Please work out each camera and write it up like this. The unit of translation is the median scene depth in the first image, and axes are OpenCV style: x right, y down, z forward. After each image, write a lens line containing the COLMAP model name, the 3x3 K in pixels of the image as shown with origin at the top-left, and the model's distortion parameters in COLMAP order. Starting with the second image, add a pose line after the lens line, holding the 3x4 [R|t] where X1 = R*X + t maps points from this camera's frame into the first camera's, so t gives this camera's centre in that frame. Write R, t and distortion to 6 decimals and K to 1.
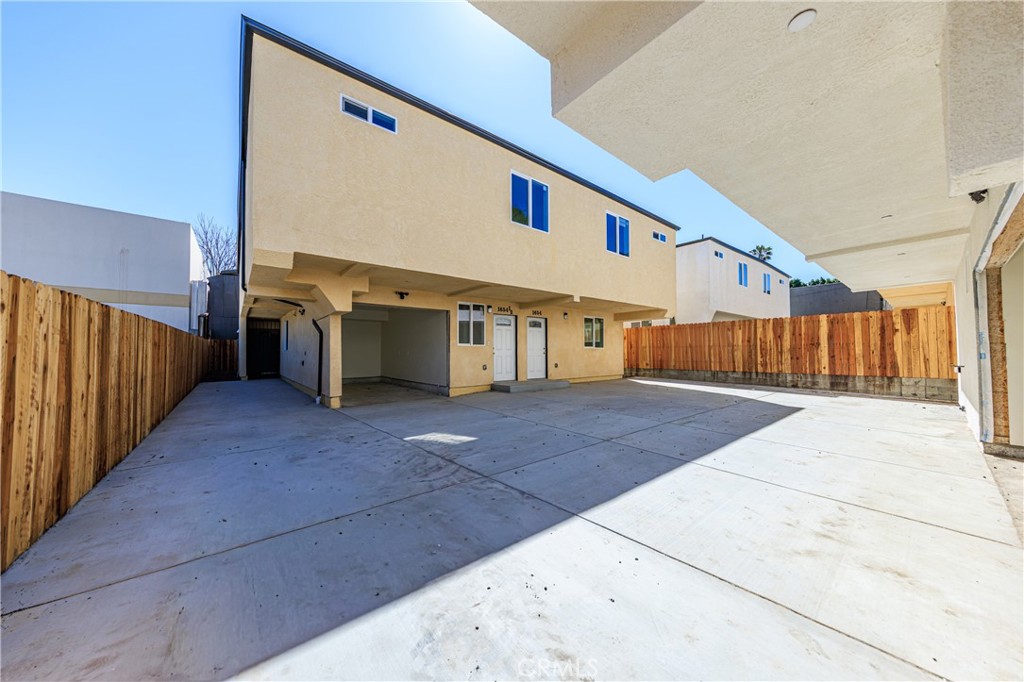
lens RADIAL K [[337.2, 0, 512.0], [0, 337.2, 341.0], [0, 0, 1]] dist [0.010169, 0.000005]
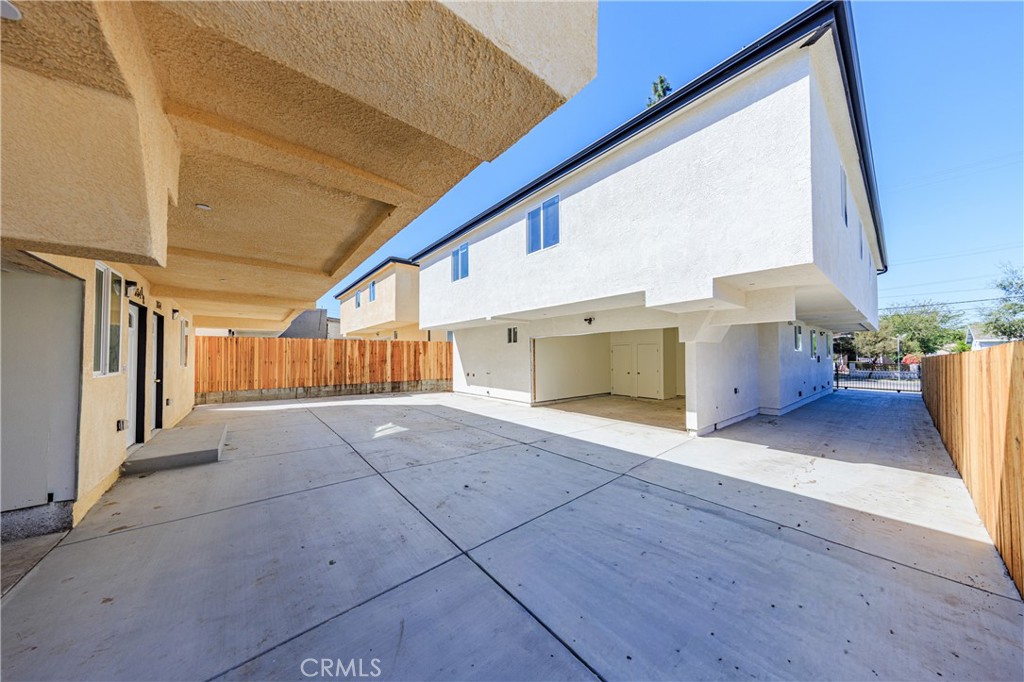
lens RADIAL K [[325.1, 0, 512.0], [0, 325.1, 341.0], [0, 0, 1]] dist [0.007852, -0.000018]
pose [[-0.006895, 0.051371, 0.998656, -0.486772], [-0.028959, 0.998250, -0.051550, -0.019398], [-0.999557, -0.029275, -0.005395, 0.504101]]
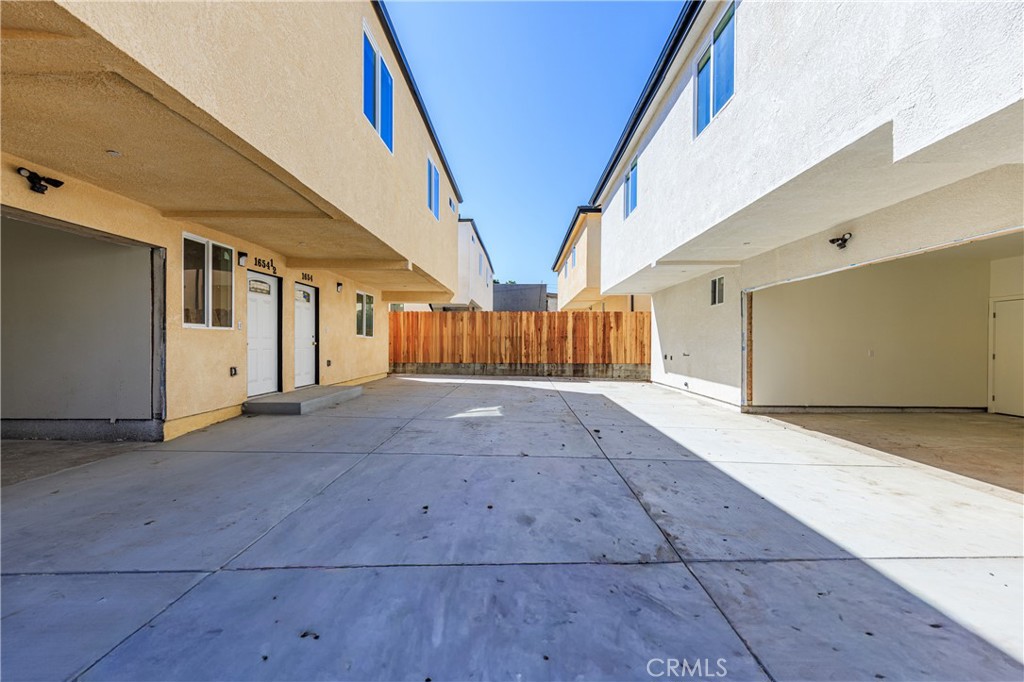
lens RADIAL K [[407.1, 0, 512.0], [0, 407.1, 341.0], [0, 0, 1]] dist [0.003315, 0.000367]
pose [[0.641331, 0.009787, 0.767202, -0.278003], [-0.033962, 0.999301, 0.015642, 0.007428], [-0.766512, -0.036088, 0.641215, 0.273531]]
